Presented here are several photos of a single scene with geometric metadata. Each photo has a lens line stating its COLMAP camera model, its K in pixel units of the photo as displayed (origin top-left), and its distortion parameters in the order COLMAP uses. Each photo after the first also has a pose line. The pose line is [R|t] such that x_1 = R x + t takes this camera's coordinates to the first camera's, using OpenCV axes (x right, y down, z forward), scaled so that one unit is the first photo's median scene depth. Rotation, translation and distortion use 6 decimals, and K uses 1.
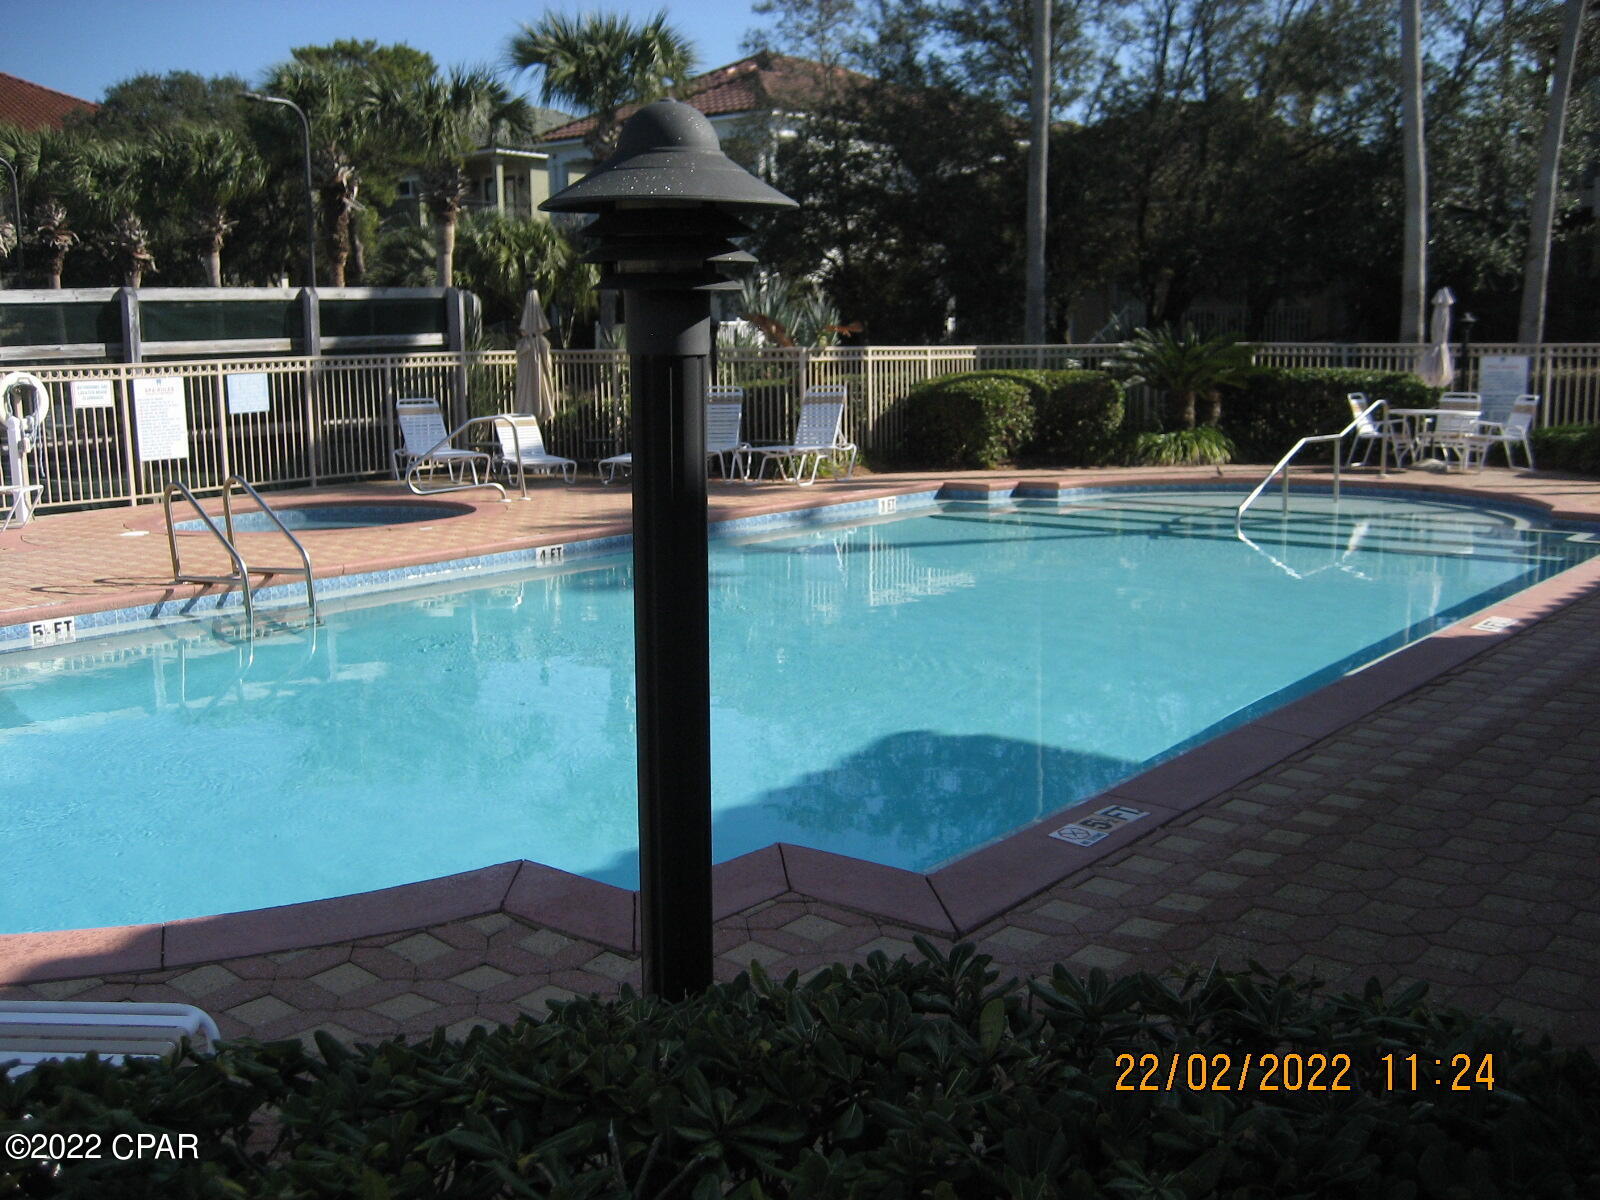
lens RADIAL K [[1666.8, 0, 782.0], [0, 1666.8, 603.6], [0, 0, 1]] dist [-0.150524, 0.206147]
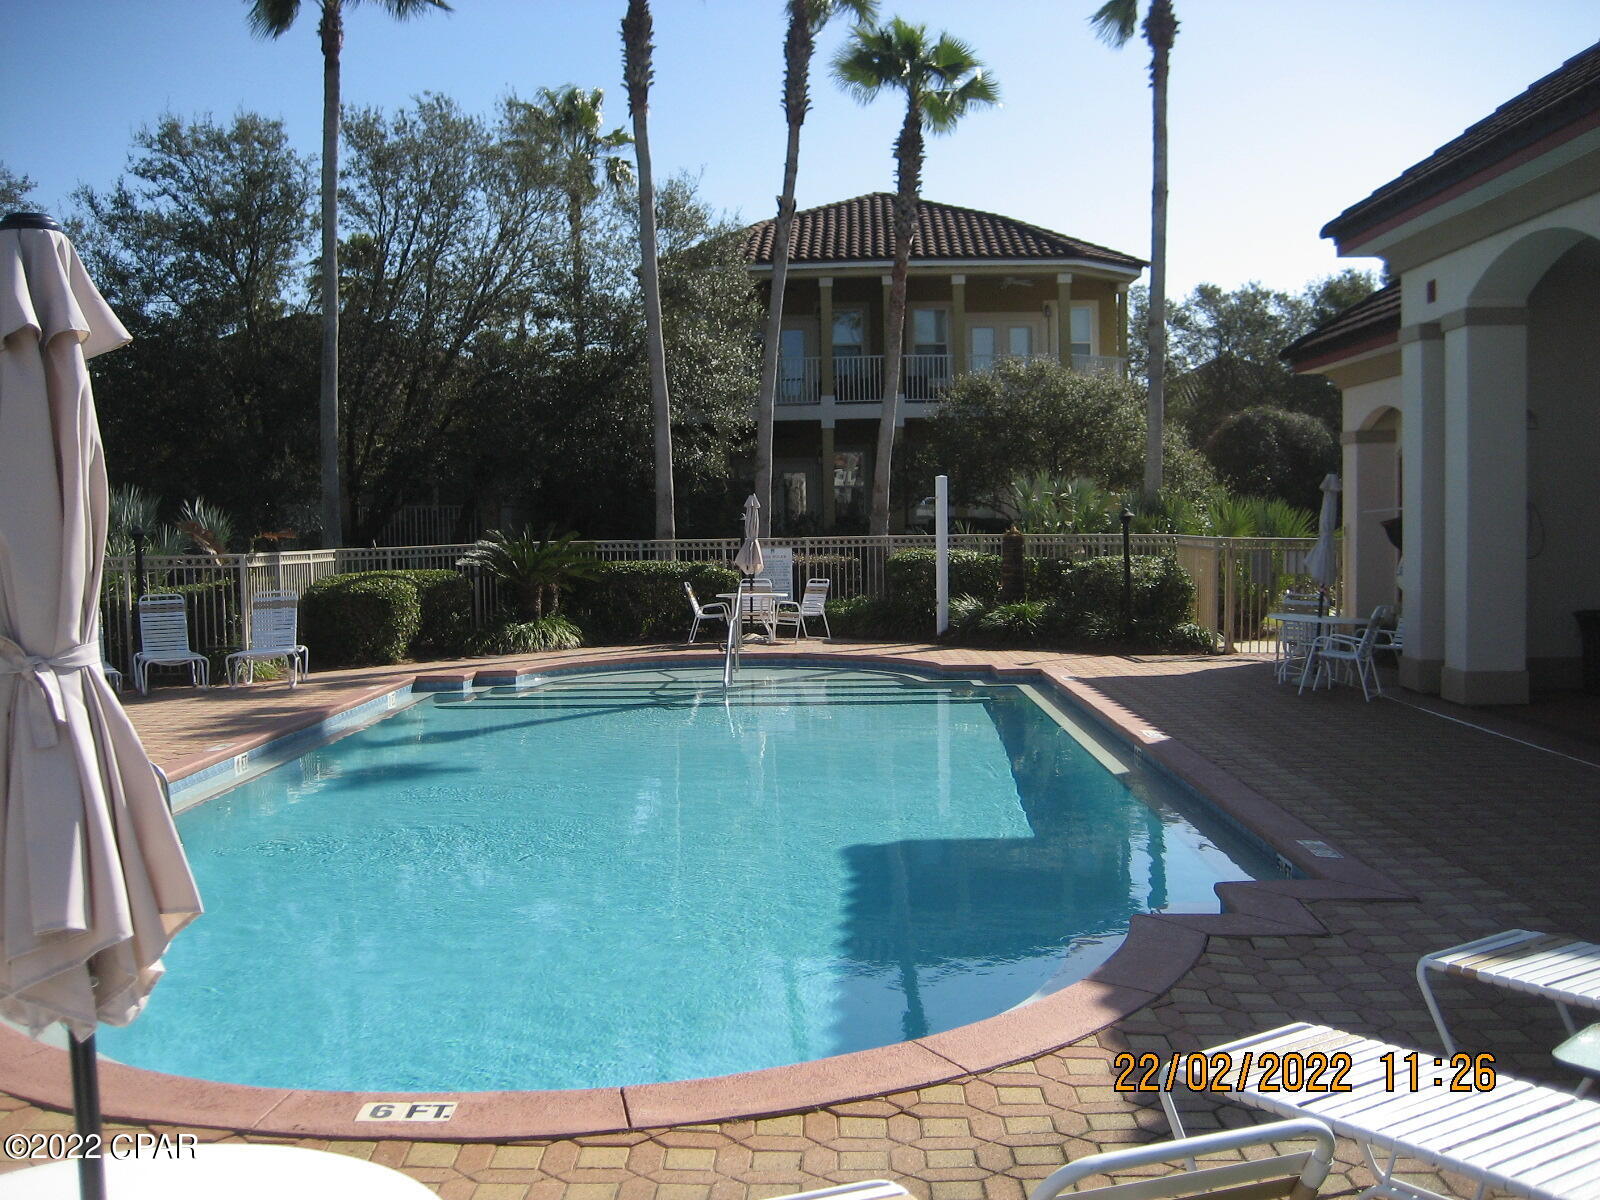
lens RADIAL K [[1666.8, 0, 782.0], [0, 1666.8, 603.6], [0, 0, 1]] dist [-0.150524, 0.206147]
pose [[0.792205, -0.031729, 0.609430, -0.318867], [0.104594, 0.990930, -0.084372, -0.004393], [-0.601225, 0.130583, 0.788338, 0.015055]]
